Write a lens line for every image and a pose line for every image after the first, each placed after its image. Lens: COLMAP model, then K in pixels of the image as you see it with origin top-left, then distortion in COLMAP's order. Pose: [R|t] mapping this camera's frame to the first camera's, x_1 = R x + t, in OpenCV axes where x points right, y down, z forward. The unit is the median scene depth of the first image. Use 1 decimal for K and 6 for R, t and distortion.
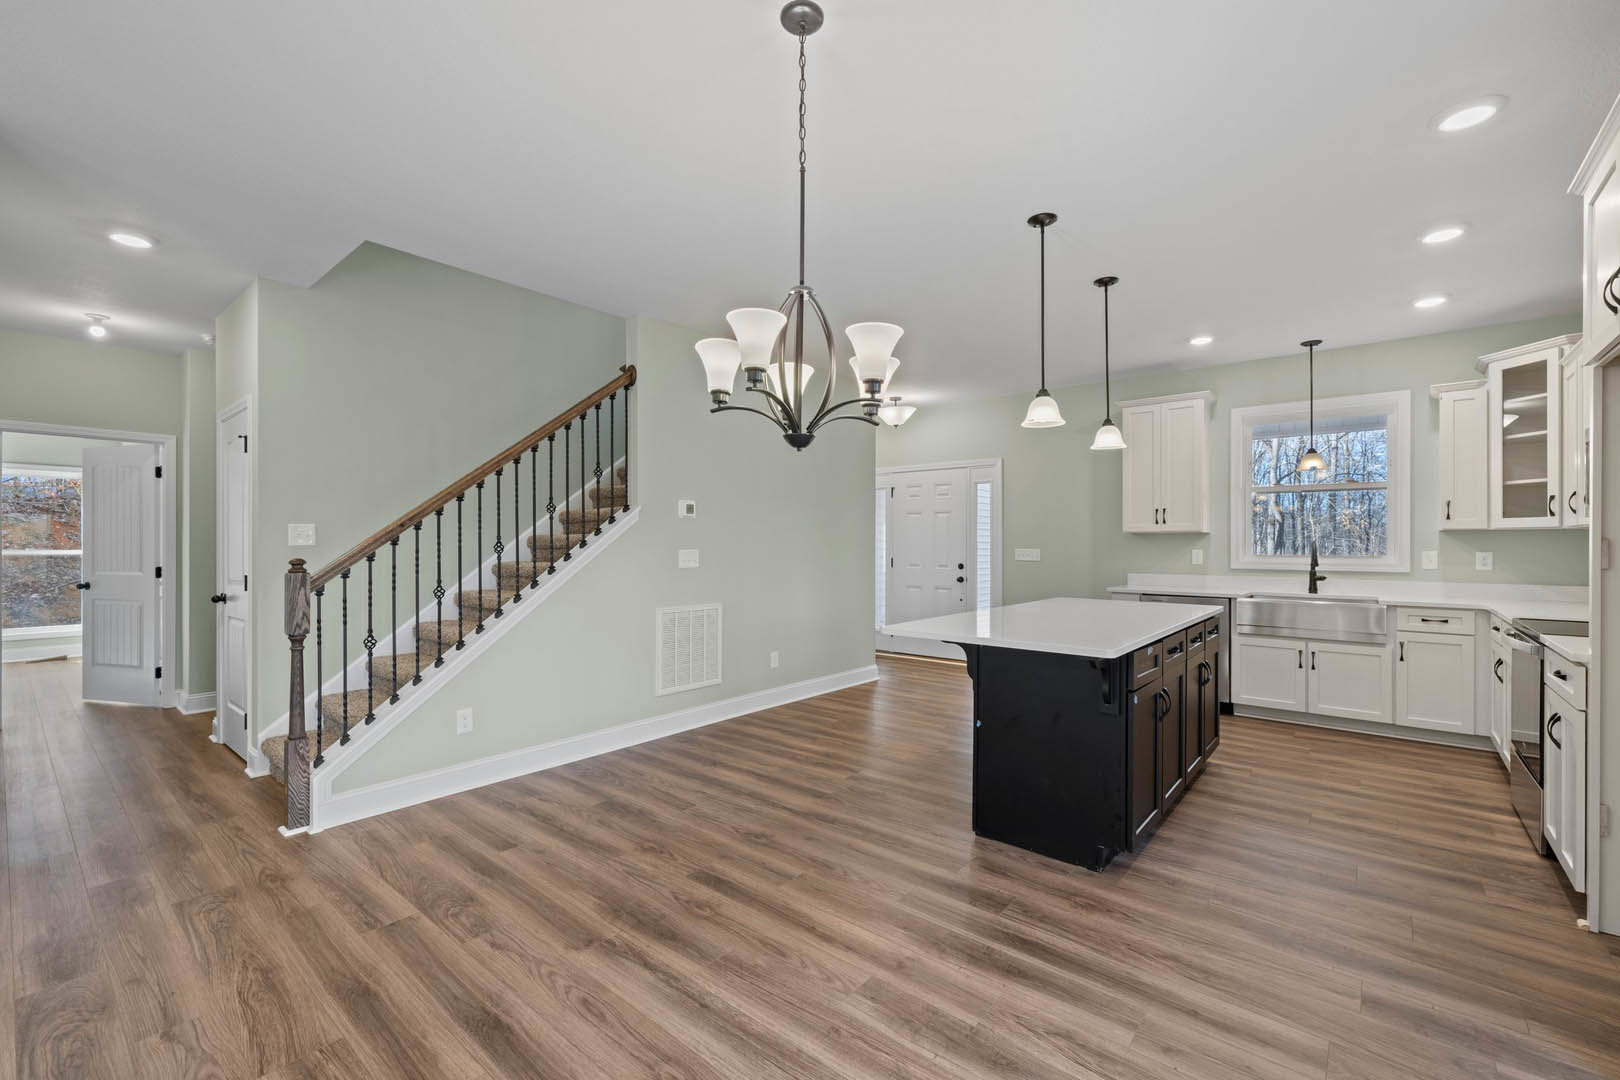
lens RADIAL K [[681.1, 0, 814.1], [0, 681.1, 539.7], [0, 0, 1]] dist [0.002770, -0.001092]
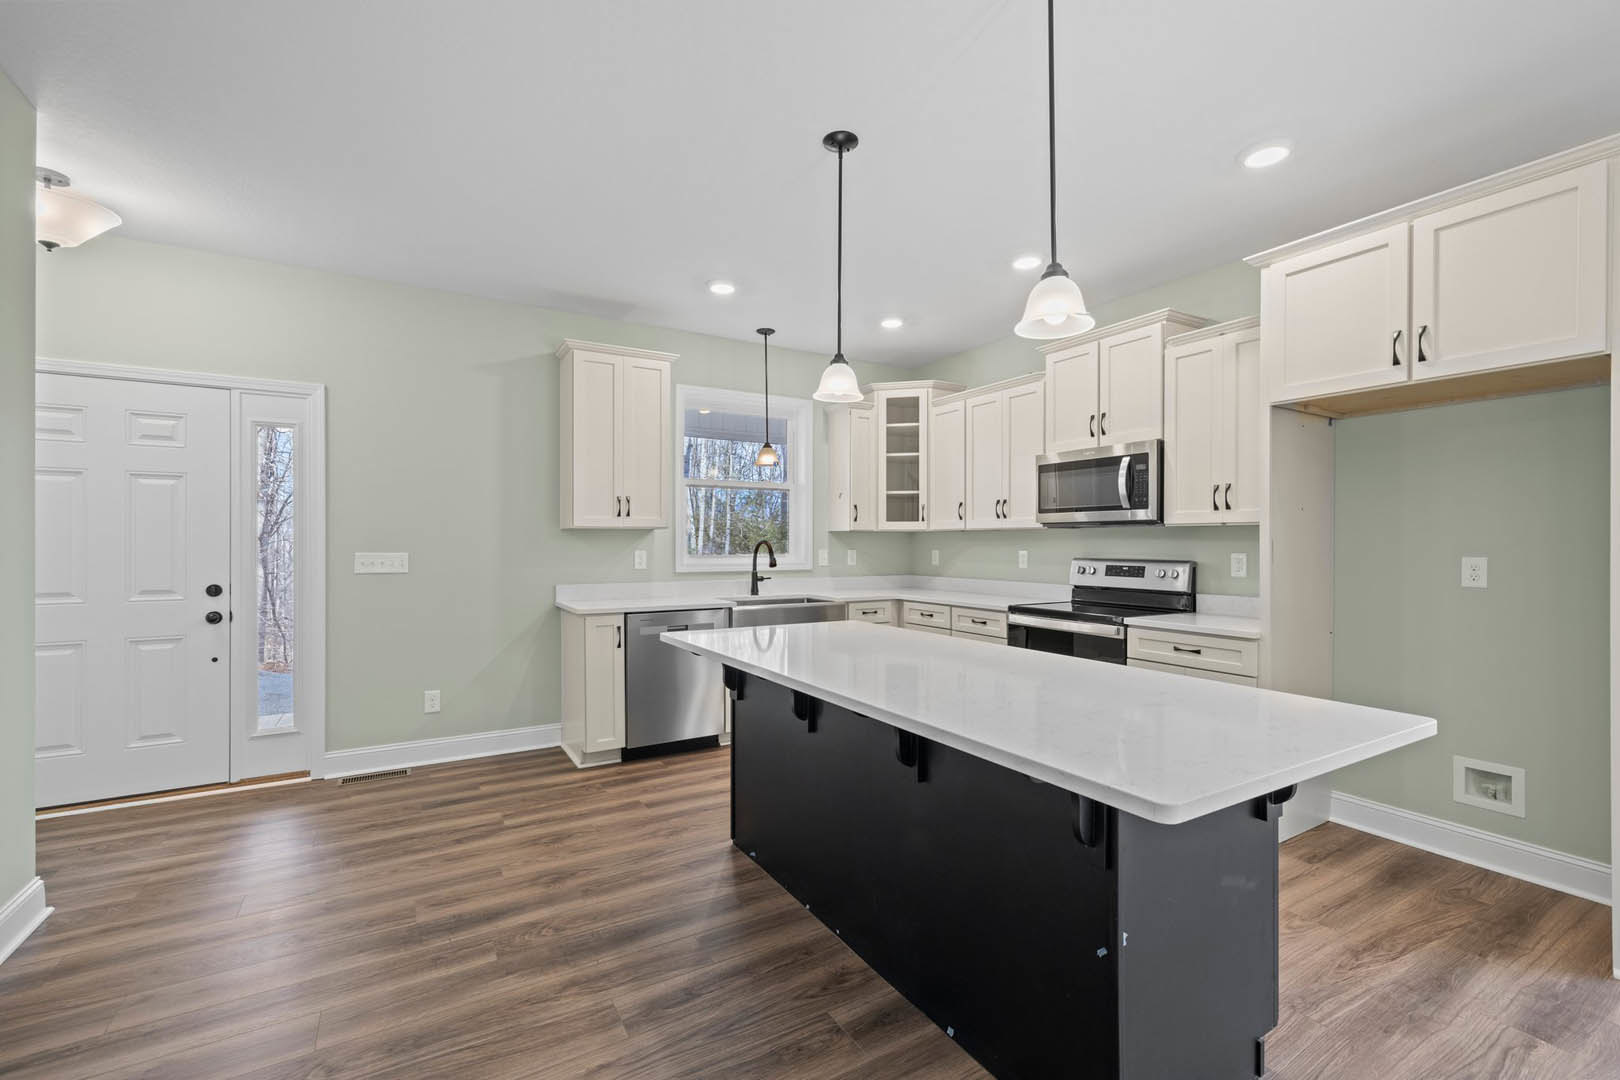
lens RADIAL K [[689.9, 0, 812.9], [0, 689.9, 541.9], [0, 0, 1]] dist [0.002413, 0.000713]
pose [[0.328418, -0.000604, 0.944532, -0.187438], [-0.005004, 0.999985, 0.002379, 0.001823], [-0.944519, -0.005508, 0.328410, 0.737204]]
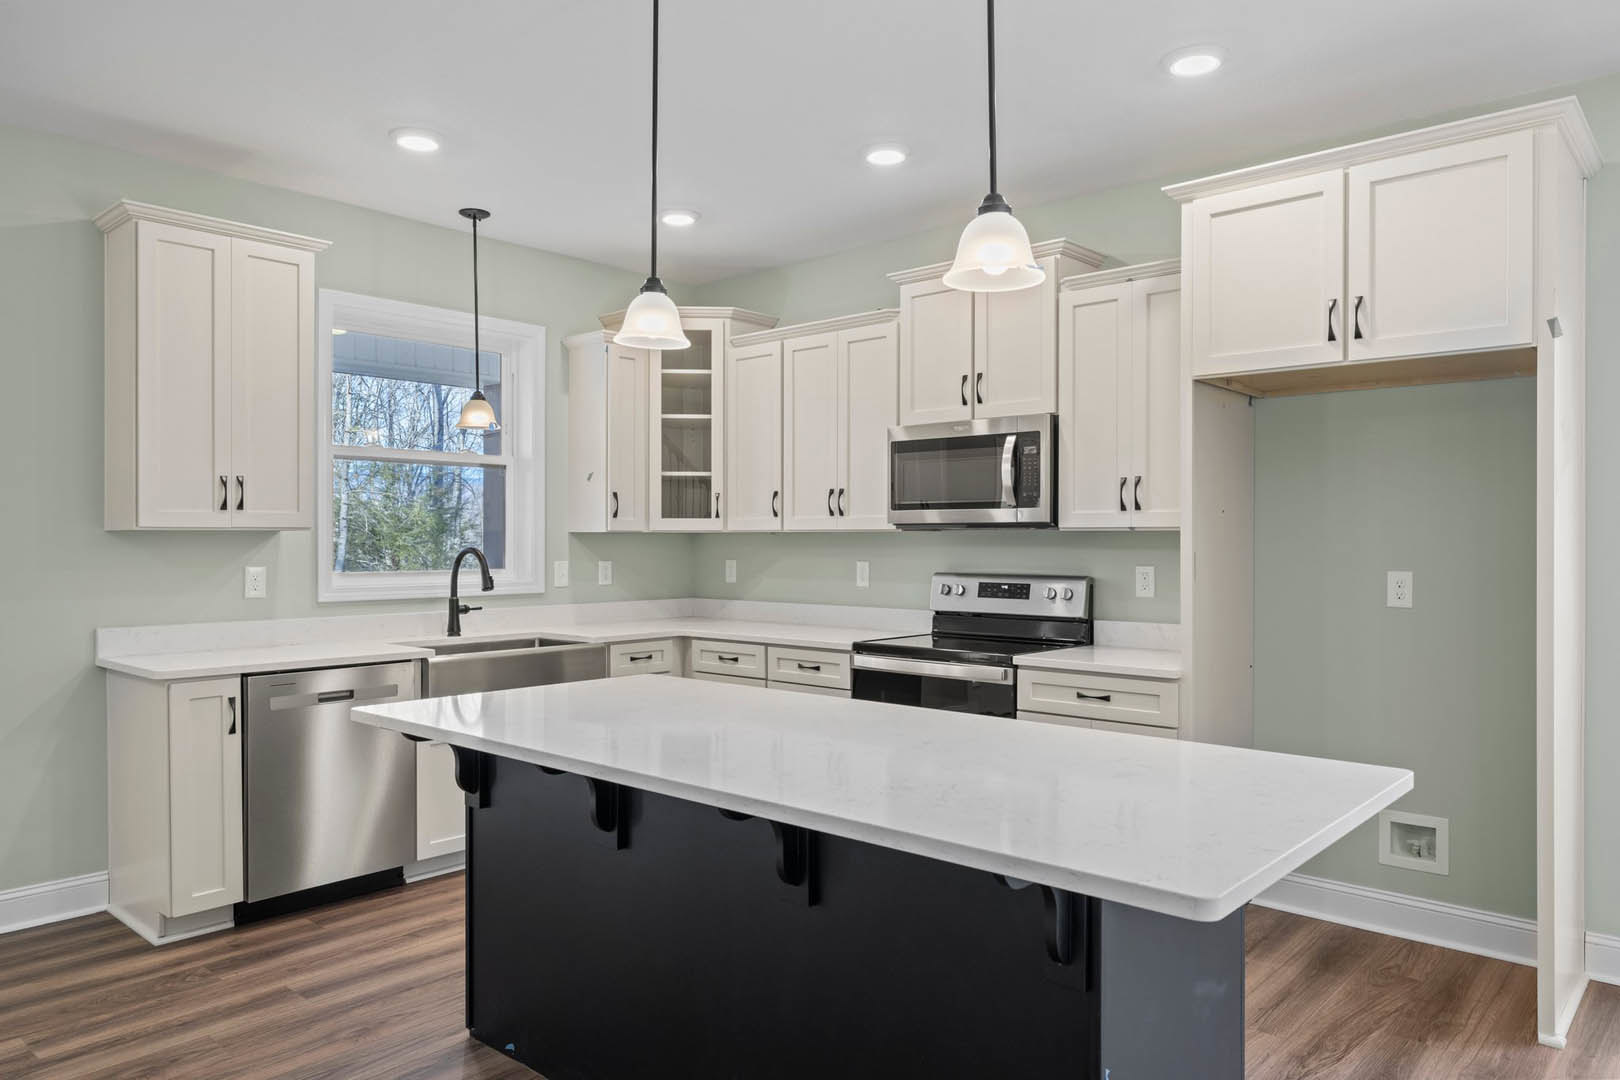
lens RADIAL K [[1072.8, 0, 812.7], [0, 1072.8, 539.8], [0, 0, 1]] dist [0.001086, -0.002443]
pose [[0.031832, -0.001982, 0.999491, -0.231987], [-0.004781, 0.999986, 0.002135, -0.010214], [-0.999482, -0.004846, 0.031822, 0.801685]]
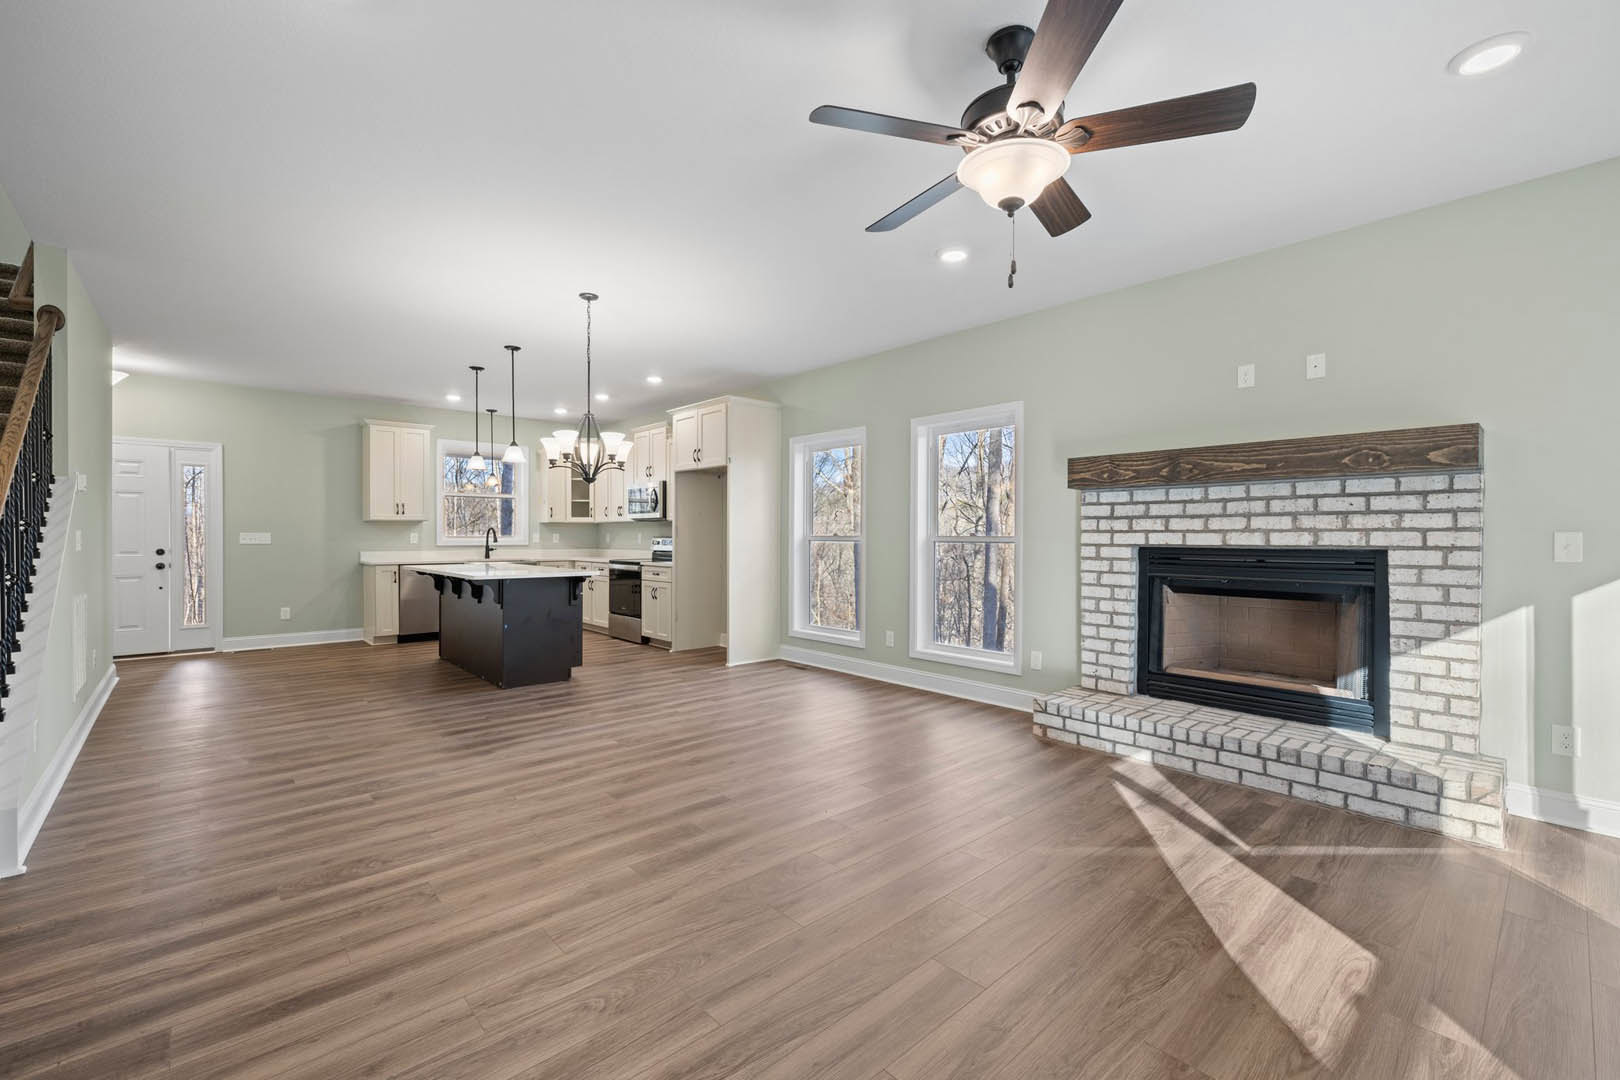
lens RADIAL K [[689.9, 0, 807.6], [0, 689.9, 534.7], [0, 0, 1]] dist [0.002413, 0.000713]
pose [[0.147541, -0.001673, 0.989054, -1.009656], [-0.005220, 0.999983, 0.002471, 0.013731], [-0.989042, -0.005528, 0.147530, -0.034962]]
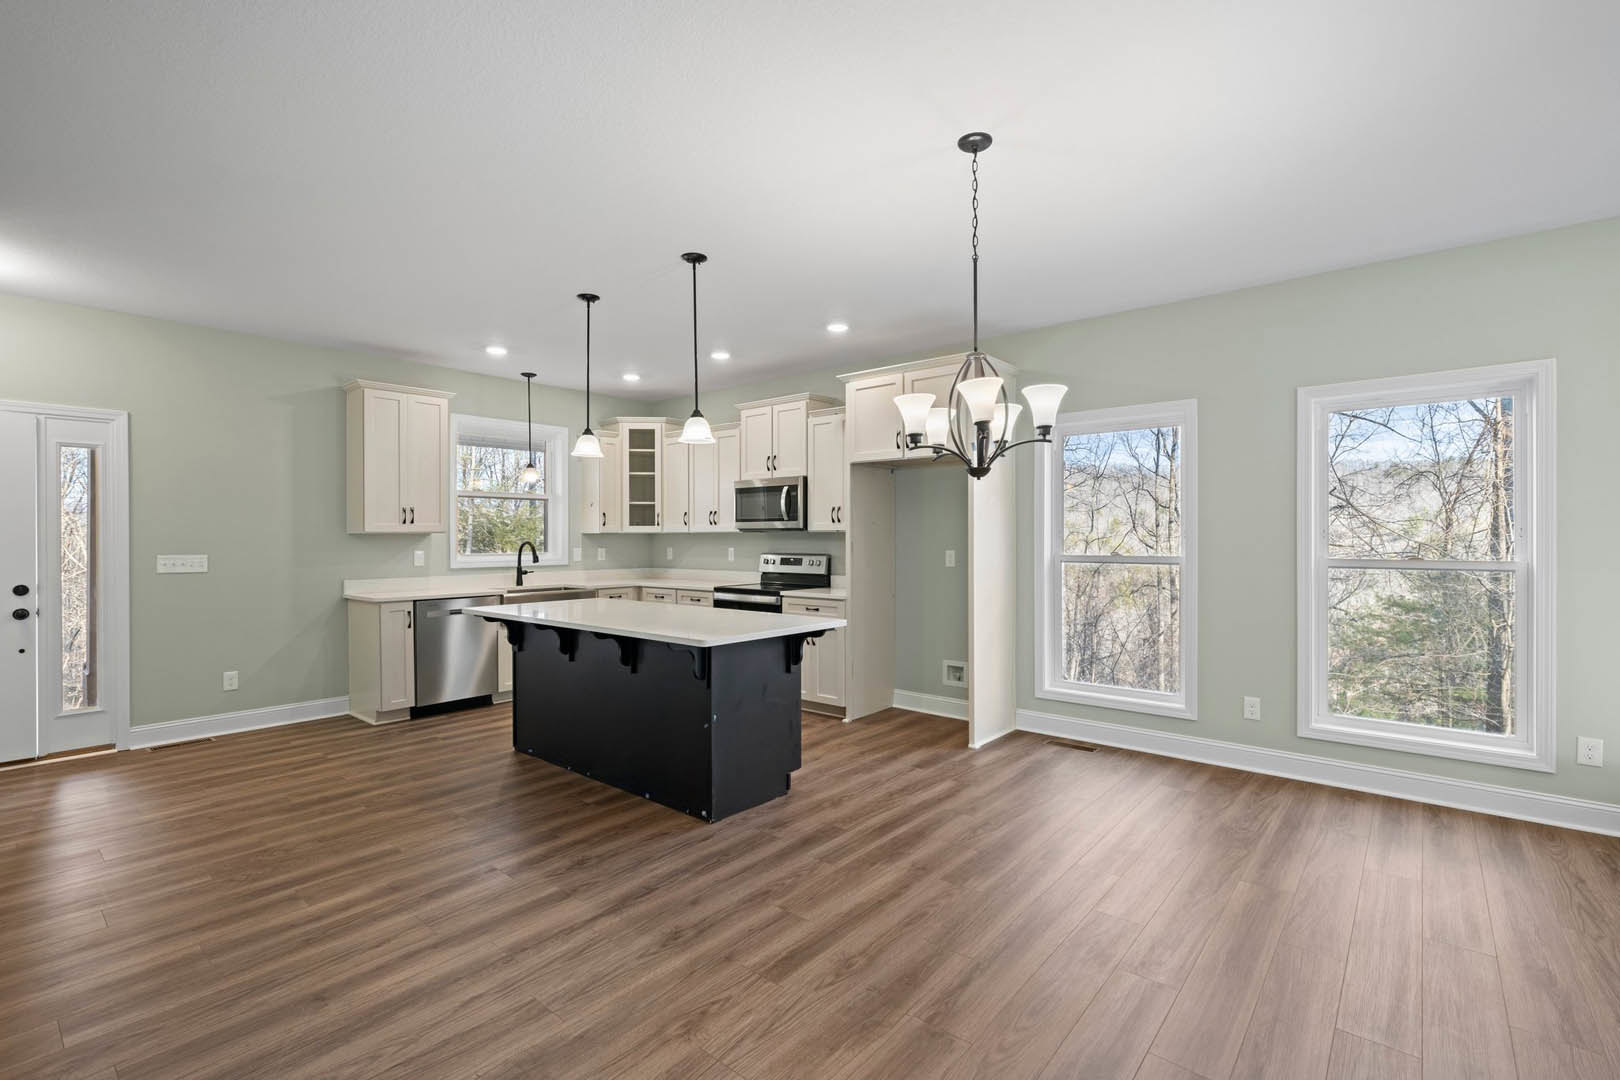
lens RADIAL K [[725.3, 0, 809.5], [0, 725.3, 536.1], [0, 0, 1]] dist [-0.004127, 0.000950]
pose [[0.009236, -0.001809, 0.999956, -0.629602], [-0.001510, 0.999997, 0.001823, -0.012289], [-0.999956, -0.001527, 0.009233, 0.592225]]
